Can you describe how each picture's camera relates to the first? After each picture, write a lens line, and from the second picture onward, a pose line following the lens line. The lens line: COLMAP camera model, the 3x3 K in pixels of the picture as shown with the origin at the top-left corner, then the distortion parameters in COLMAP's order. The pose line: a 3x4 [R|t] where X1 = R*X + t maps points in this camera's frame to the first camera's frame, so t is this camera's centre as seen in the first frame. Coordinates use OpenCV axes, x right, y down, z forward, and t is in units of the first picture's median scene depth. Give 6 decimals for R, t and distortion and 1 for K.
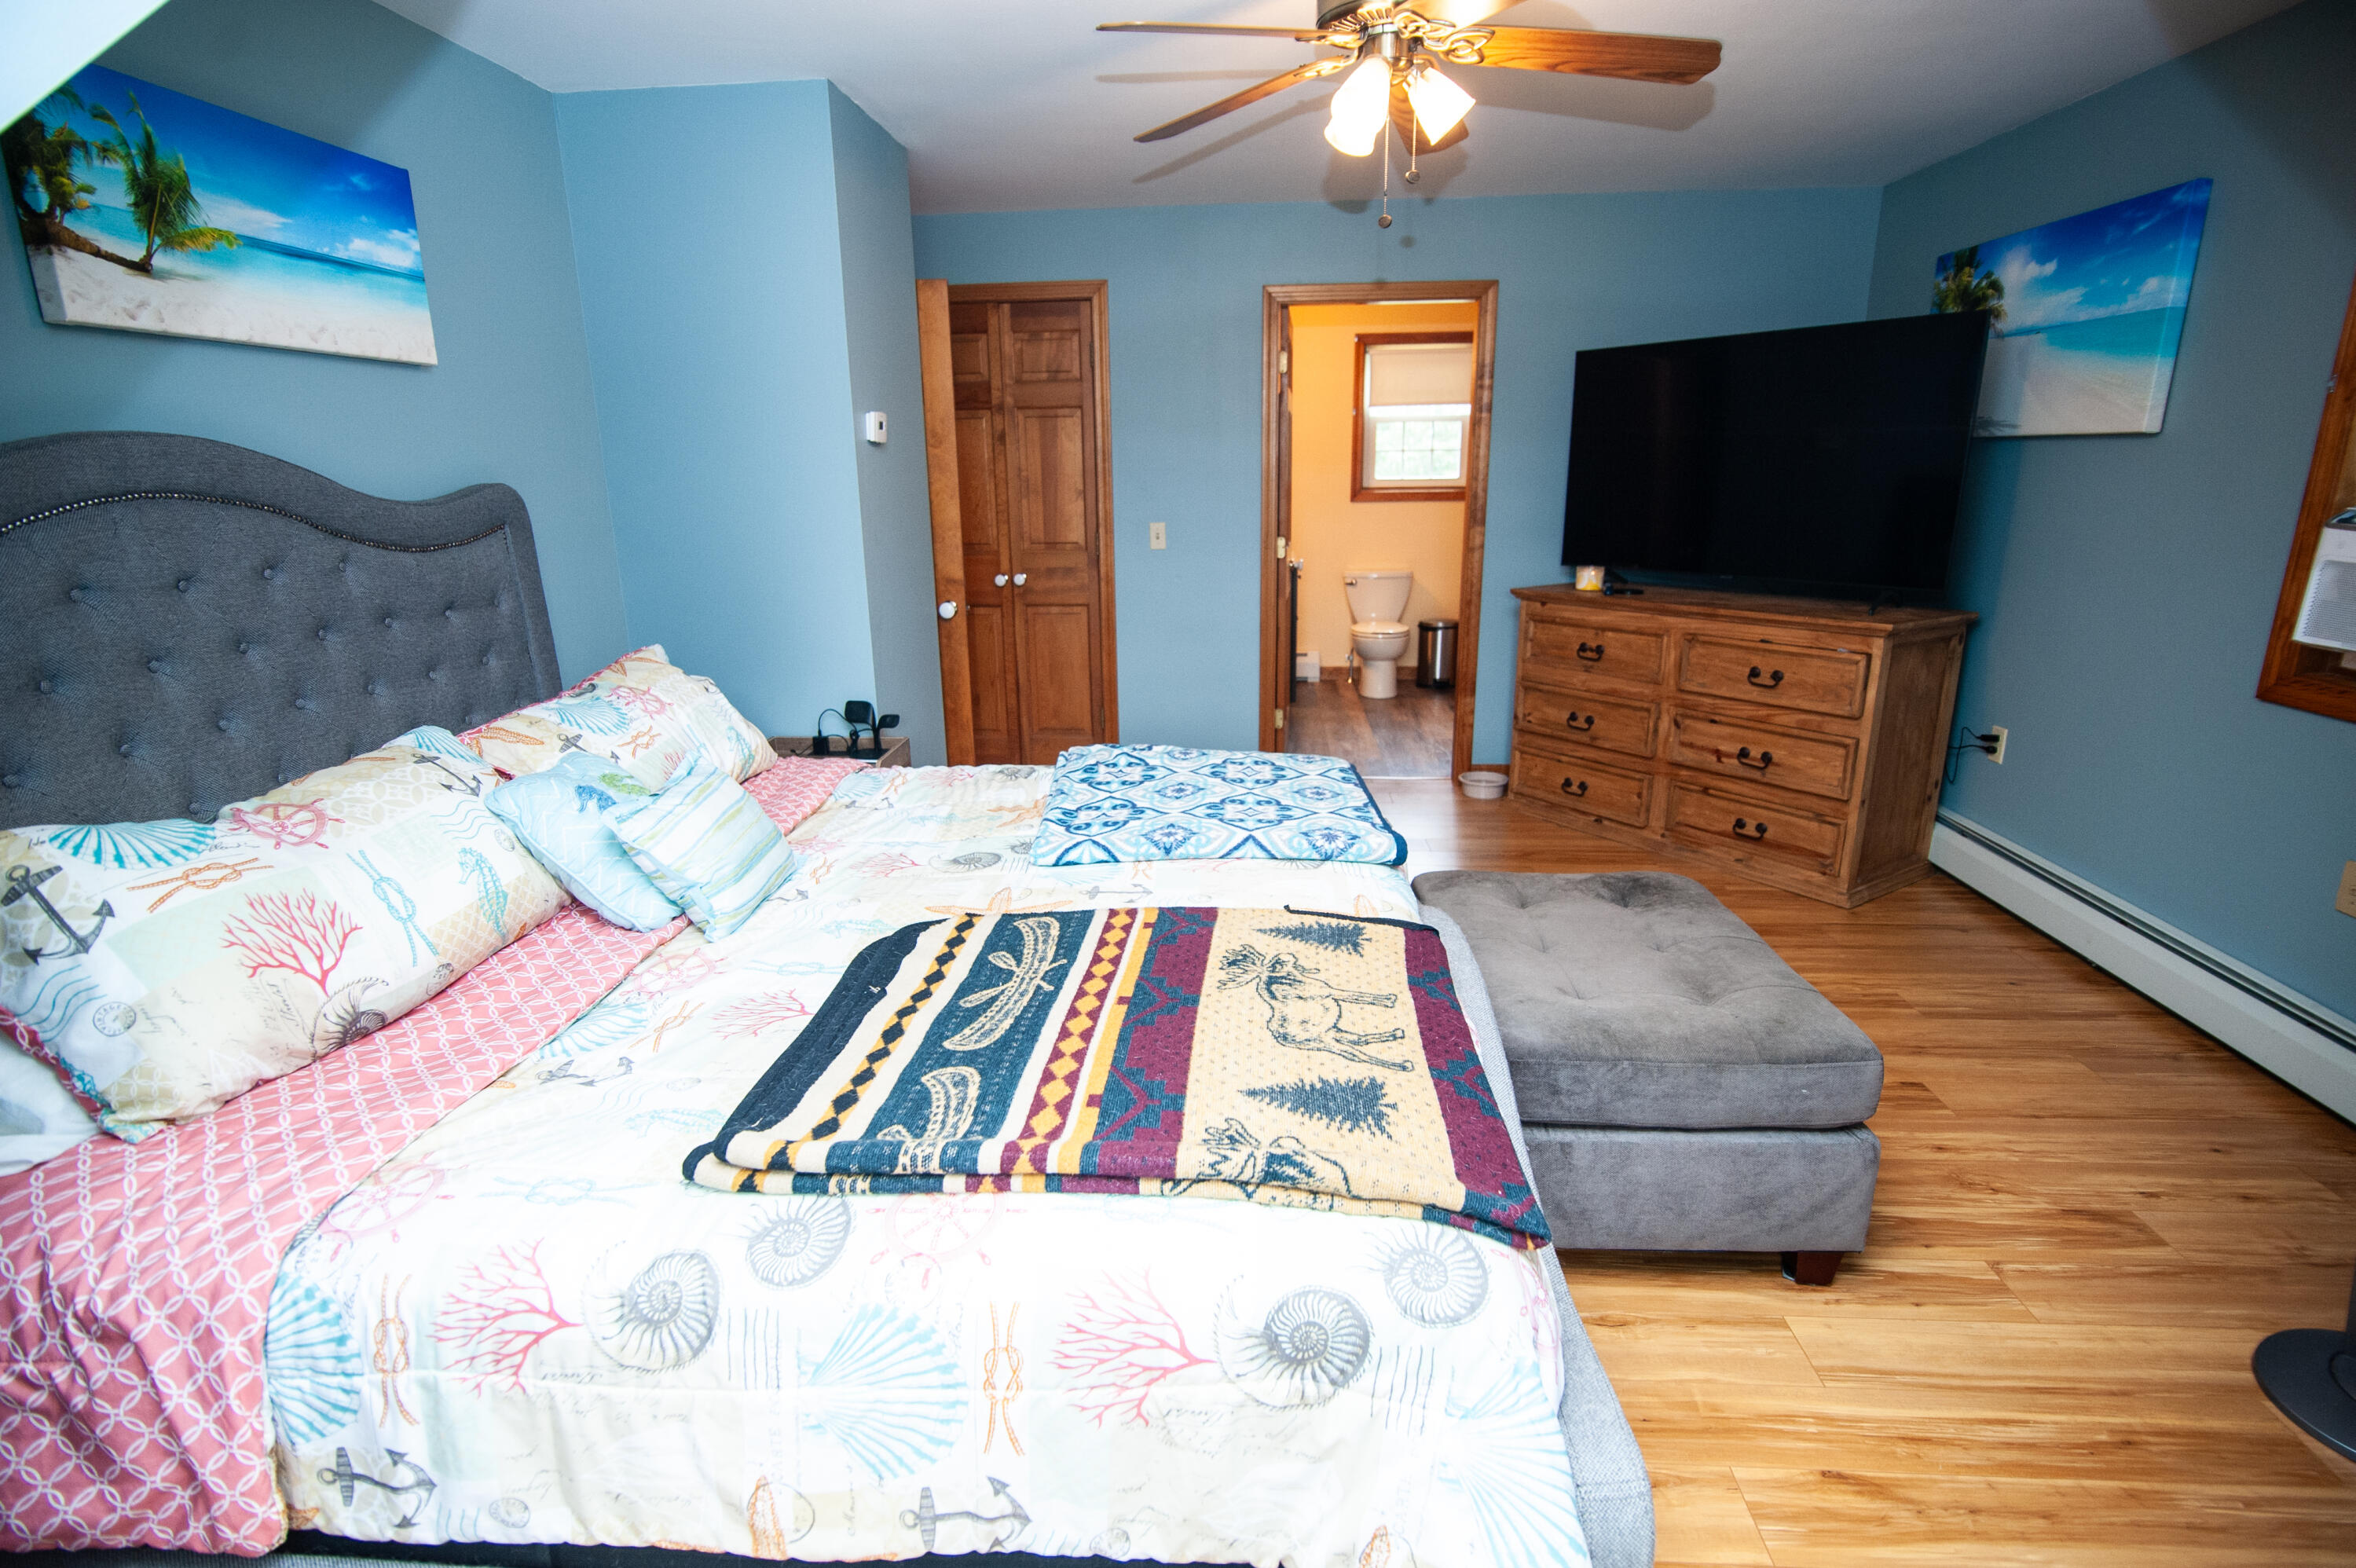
lens RADIAL K [[1152.6, 0, 1178.0], [0, 1152.6, 784.0], [0, 0, 1]] dist [-0.024942, 0.000753]
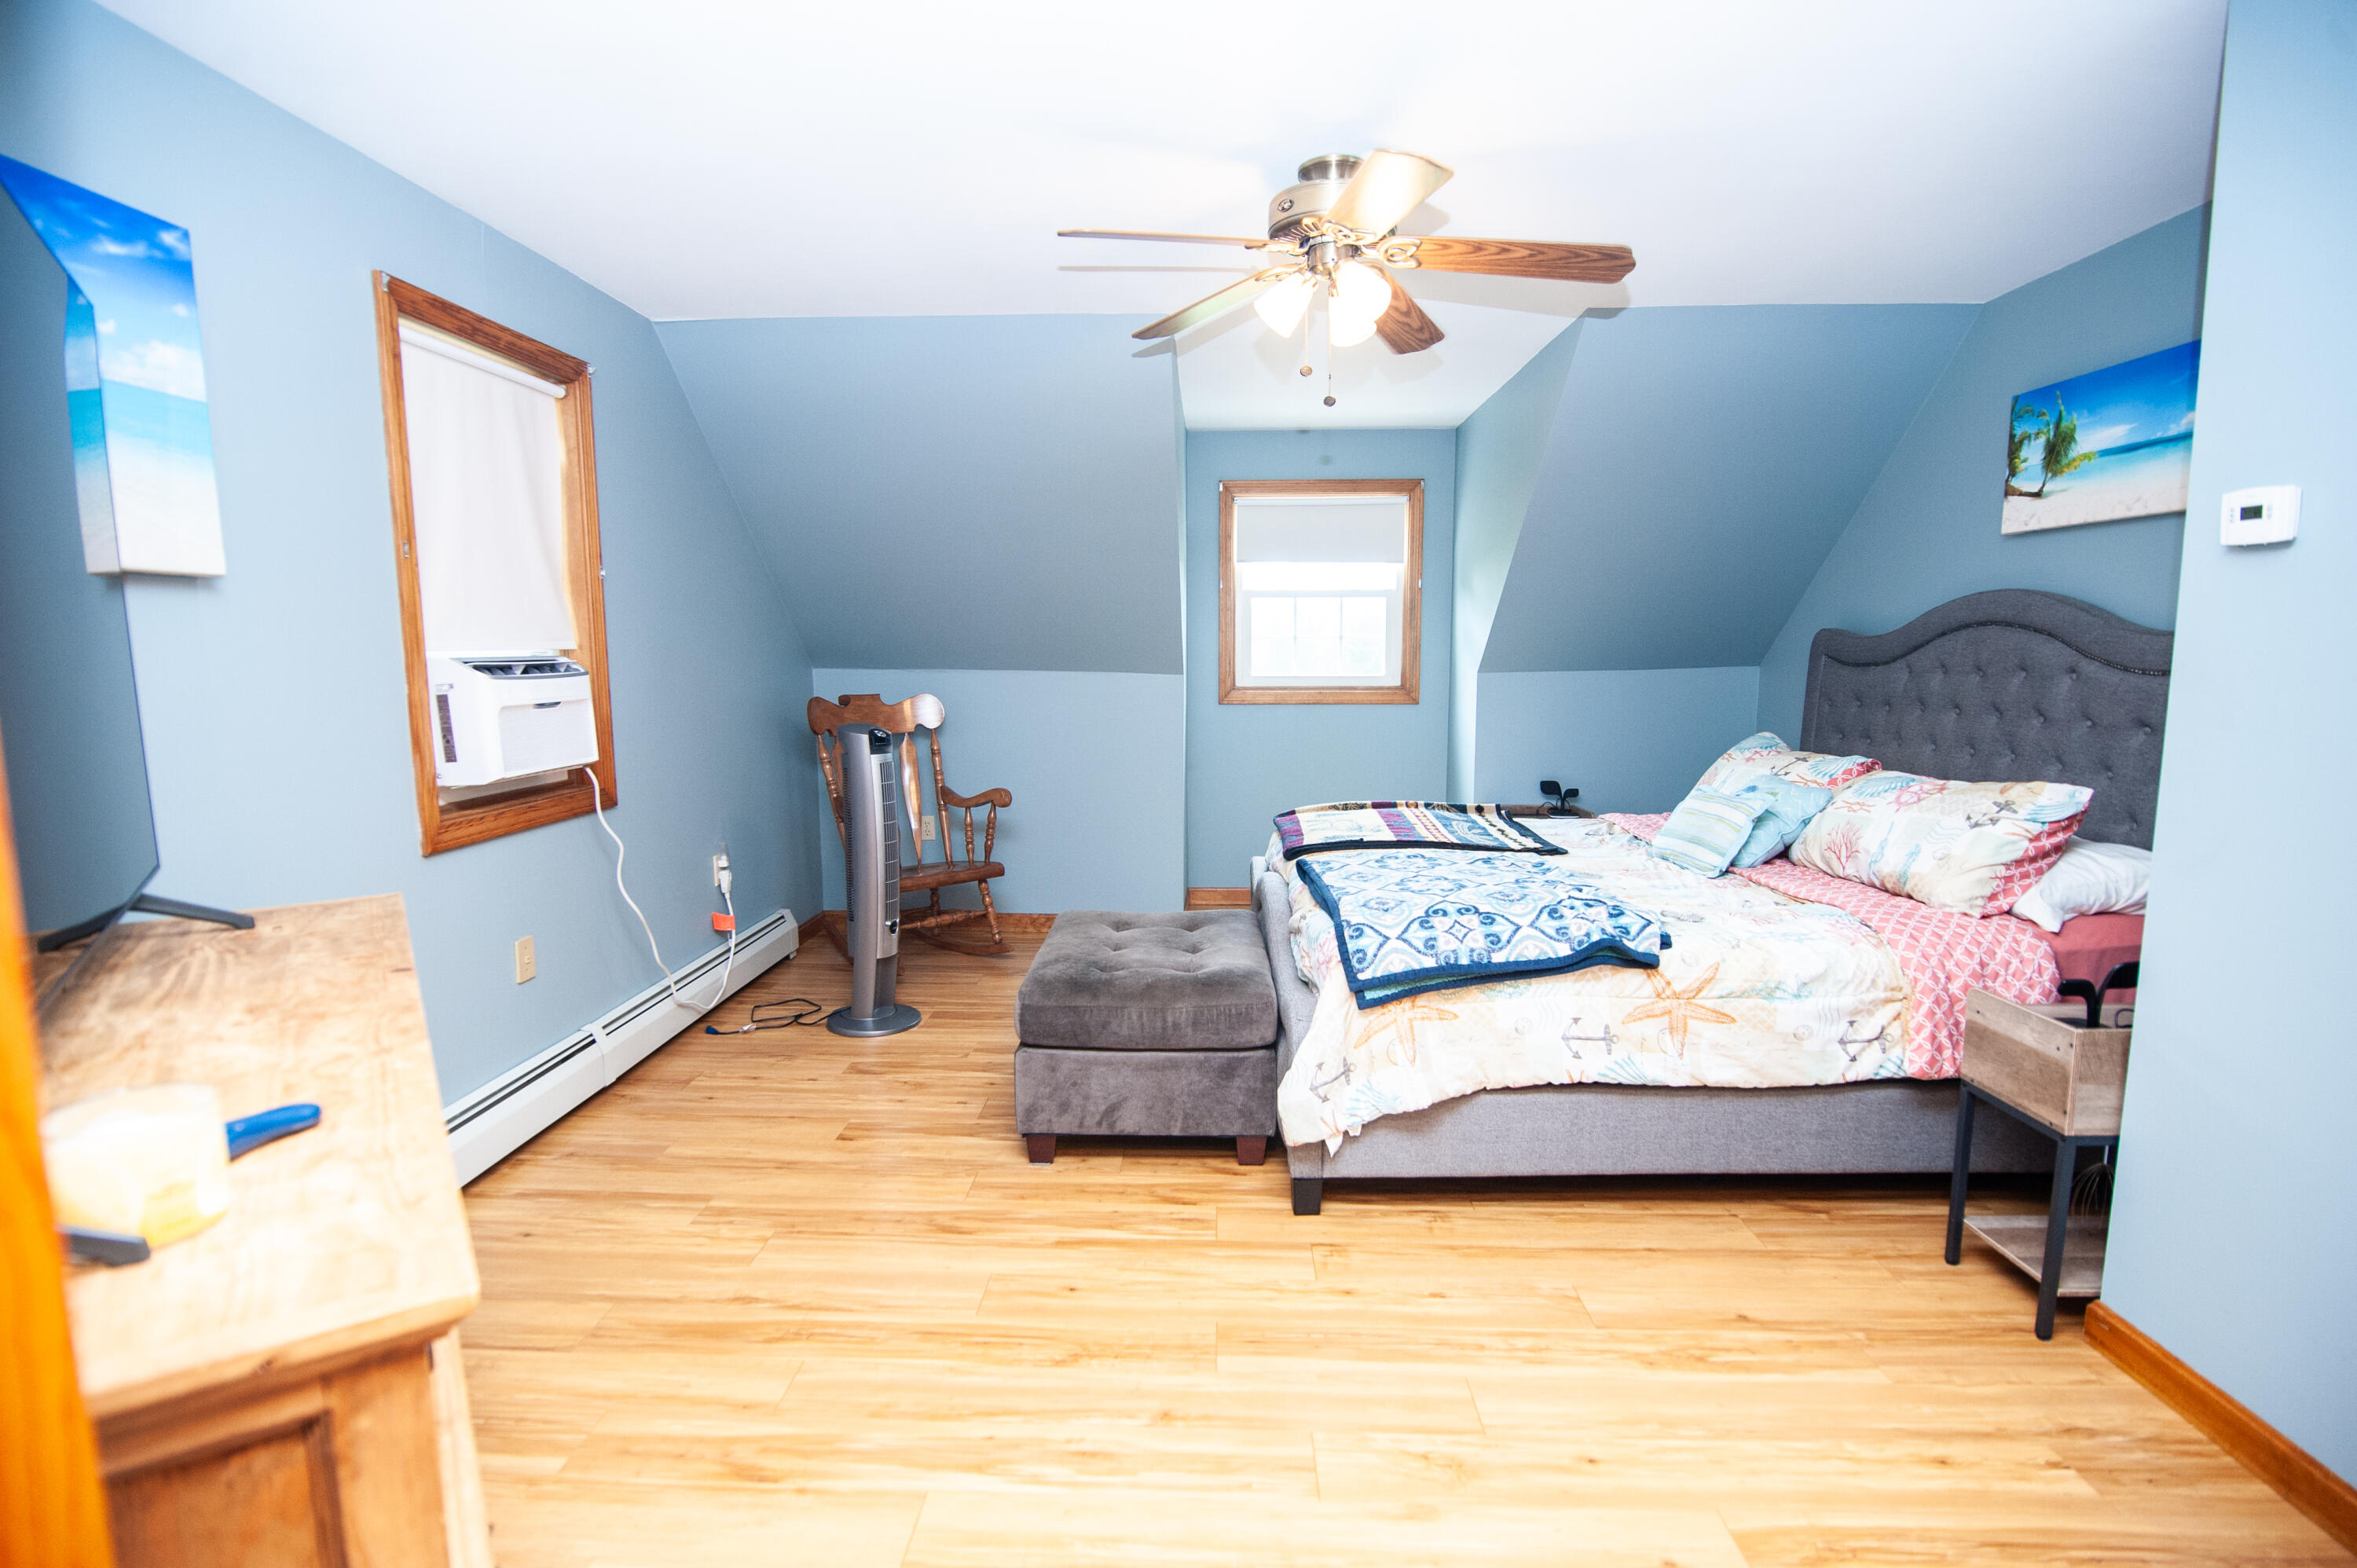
lens RADIAL K [[1153.1, 0, 1178.5], [0, 1153.1, 784.0], [0, 0, 1]] dist [-0.024942, 0.000753]
pose [[-0.998983, 0.023919, -0.038213, 0.471235], [0.007684, 0.925579, 0.378477, -0.708028], [0.044421, 0.377798, -0.924822, 2.686547]]
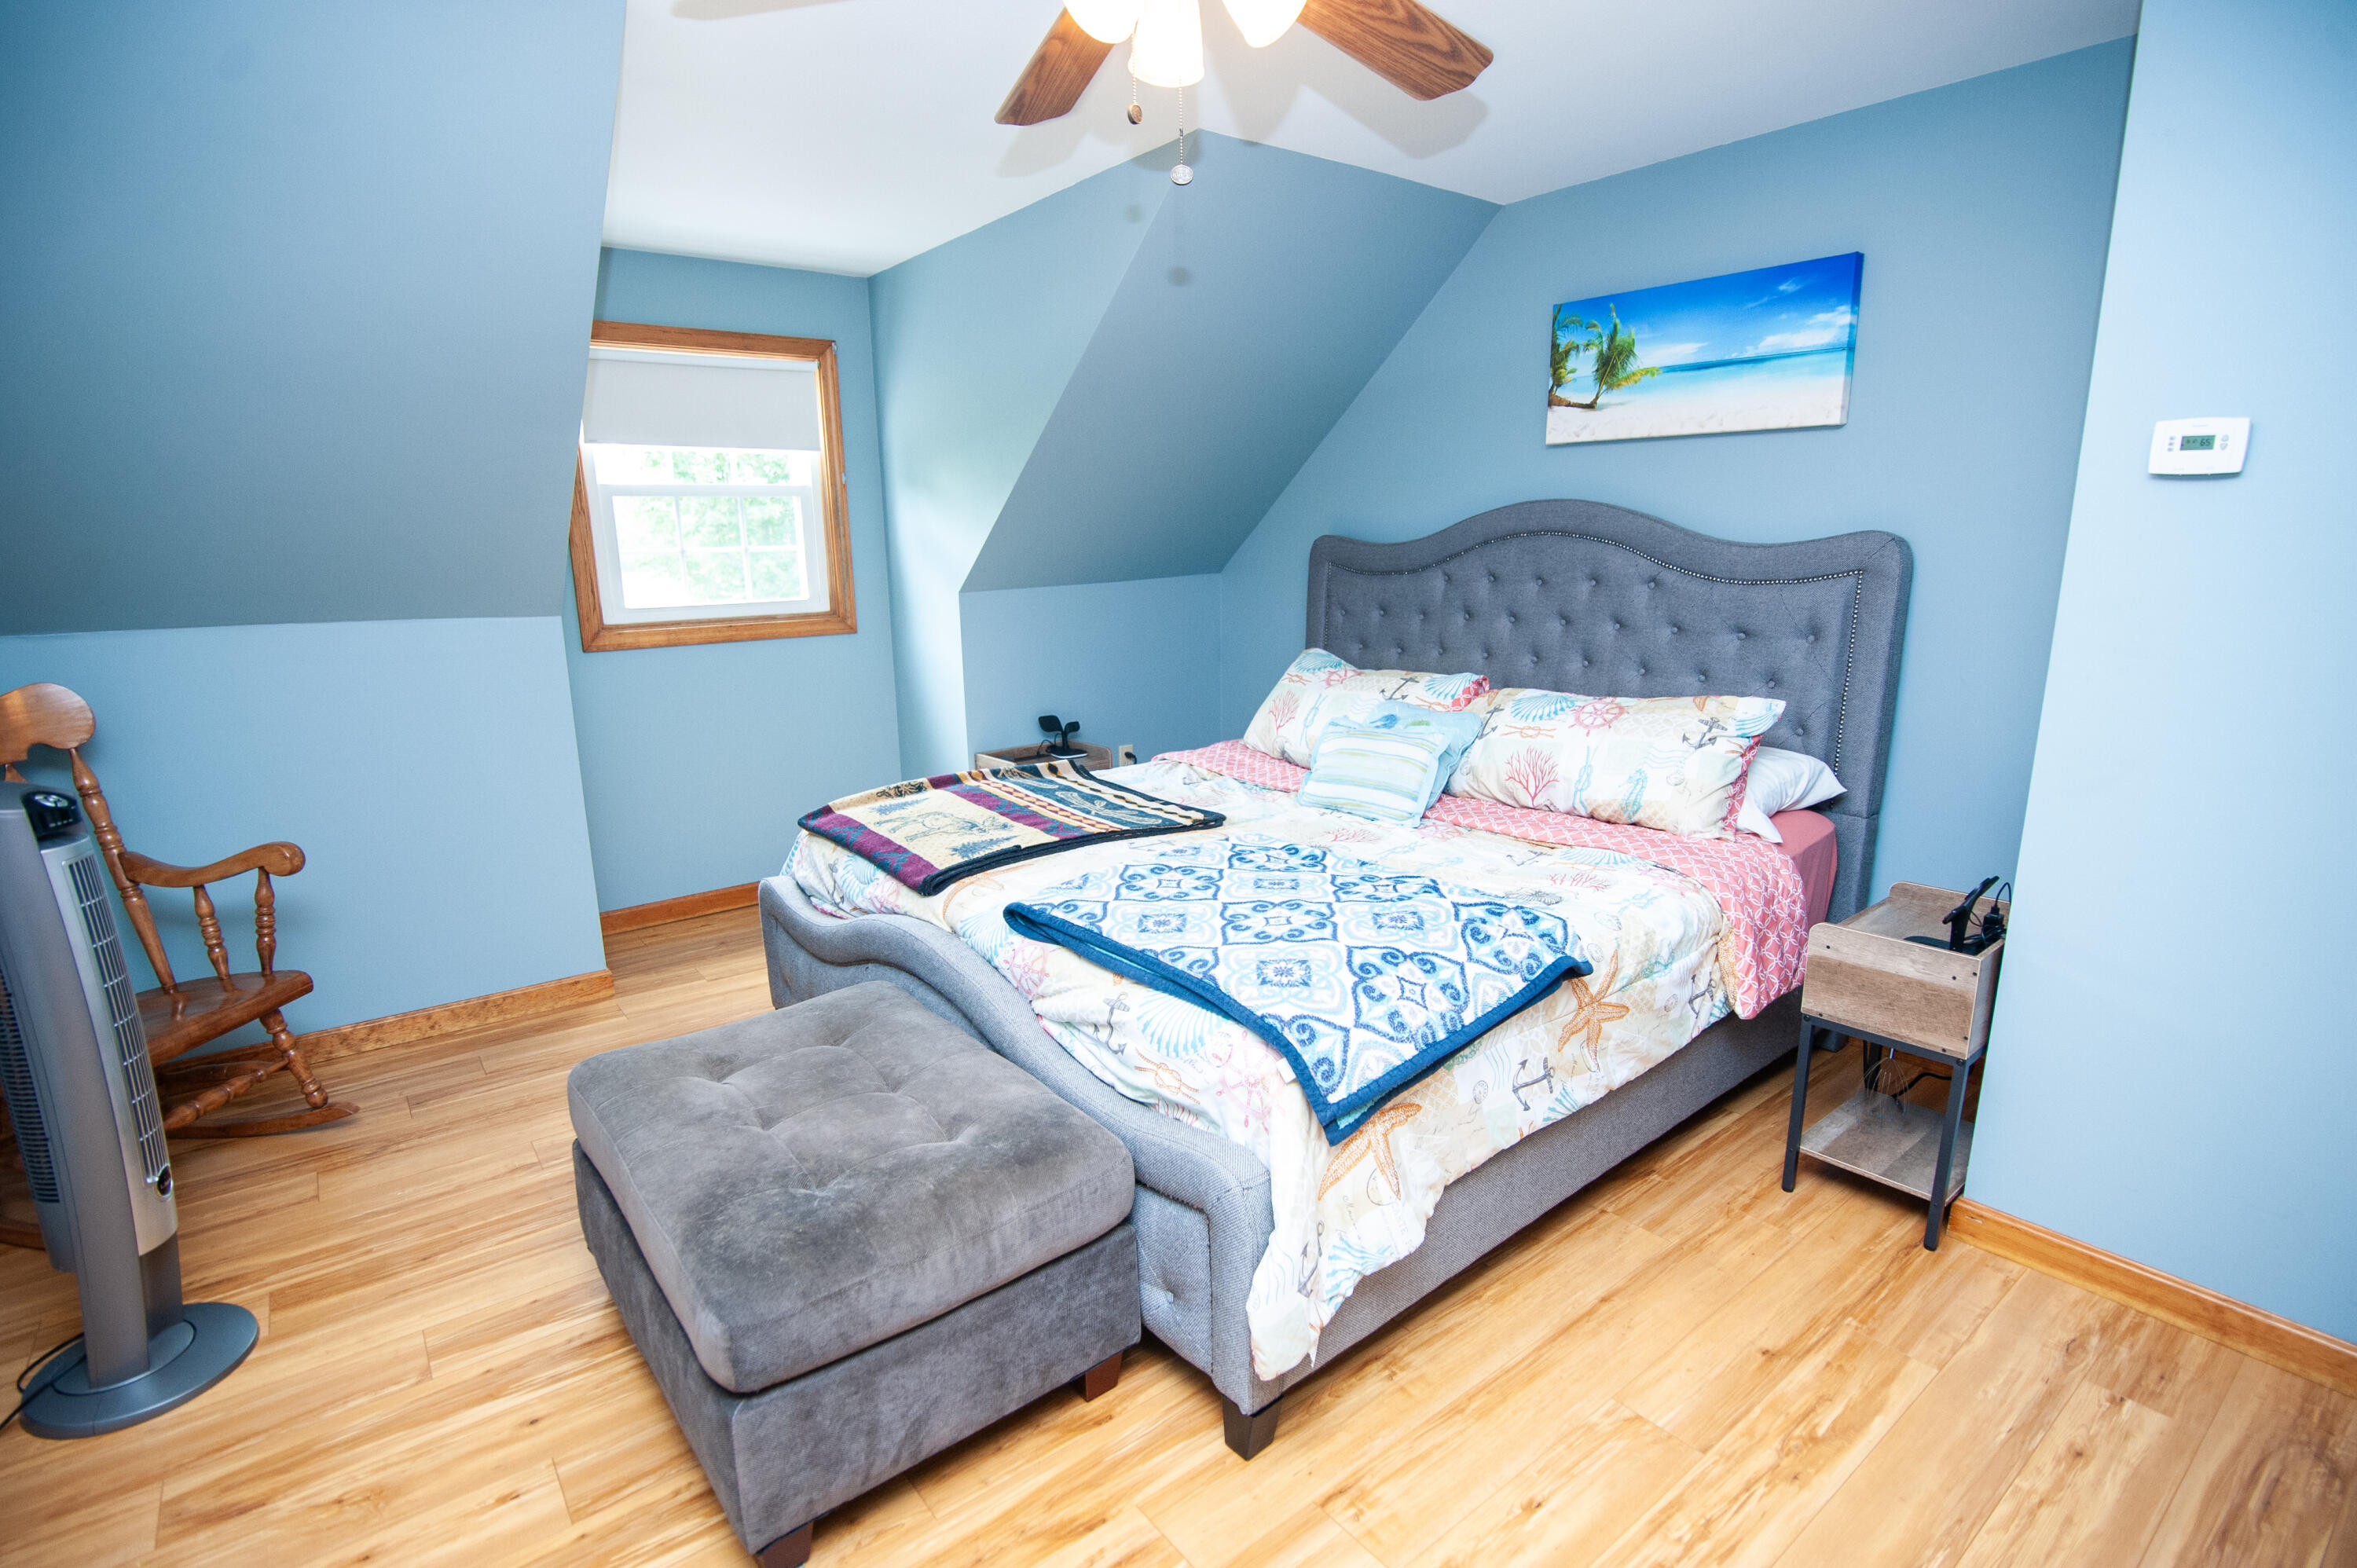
lens RADIAL K [[1136.9, 0, 1179.0], [0, 1136.9, 792.0], [0, 0, 1]] dist [-0.020325, 0.000085]
pose [[-0.738948, 0.176656, -0.650191, 0.823124], [-0.153724, 0.895357, 0.417976, -0.553009], [0.655991, 0.408813, -0.634467, 1.931748]]
